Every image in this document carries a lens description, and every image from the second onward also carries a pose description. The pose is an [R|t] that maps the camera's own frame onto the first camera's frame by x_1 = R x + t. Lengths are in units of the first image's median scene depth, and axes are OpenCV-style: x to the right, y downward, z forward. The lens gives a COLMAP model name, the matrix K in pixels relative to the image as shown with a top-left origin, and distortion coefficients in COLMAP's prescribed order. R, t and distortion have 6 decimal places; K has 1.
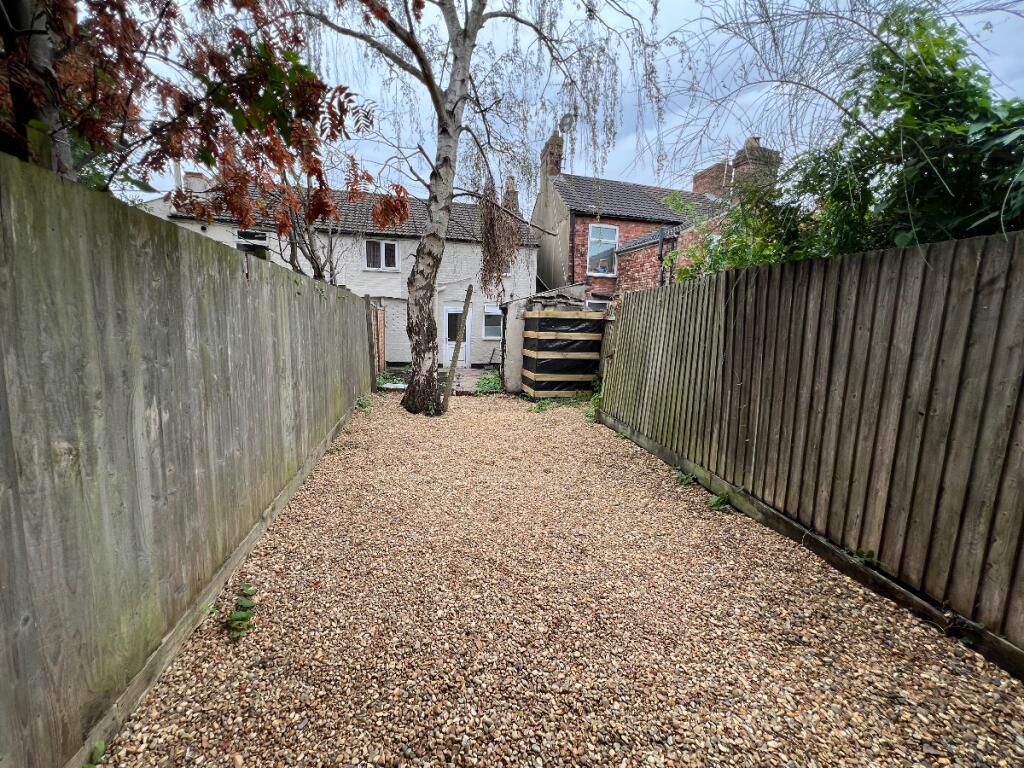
lens RADIAL K [[407.7, 0, 511.3], [0, 407.7, 381.7], [0, 0, 1]] dist [-0.003145, -0.000161]
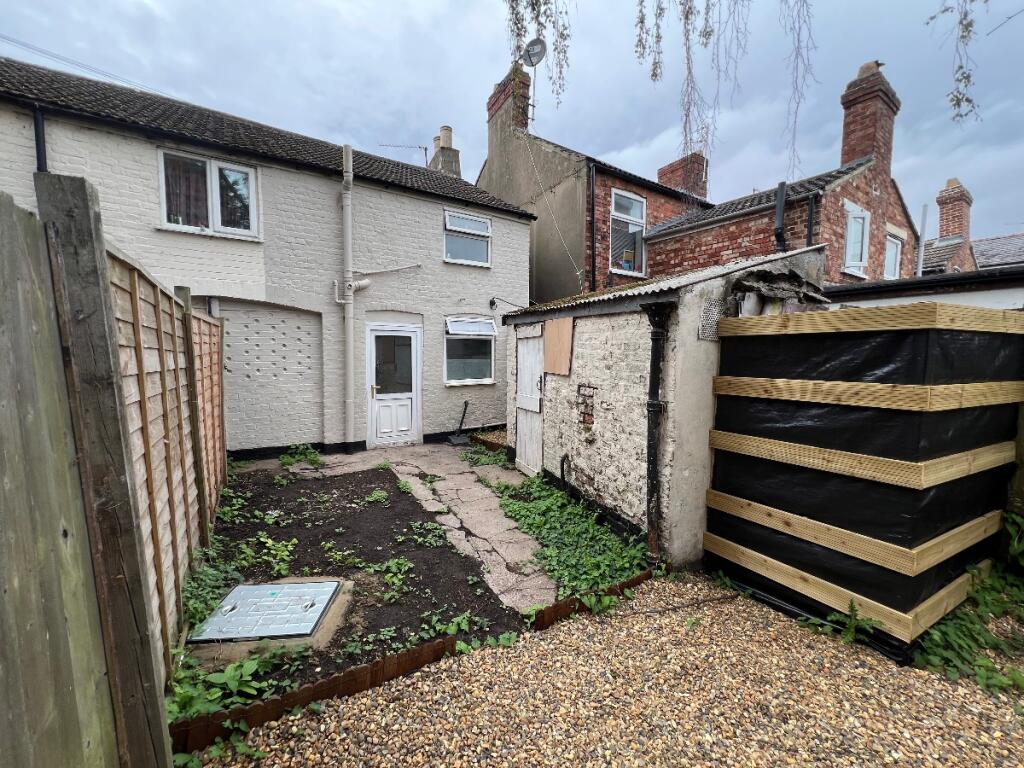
lens RADIAL K [[407.7, 0, 507.8], [0, 407.7, 383.5], [0, 0, 1]] dist [-0.003145, -0.000161]
pose [[0.953236, -0.044443, 0.298940, -0.150964], [0.064027, 0.996374, -0.056035, -0.074052], [-0.295365, 0.072555, 0.952625, 0.492438]]
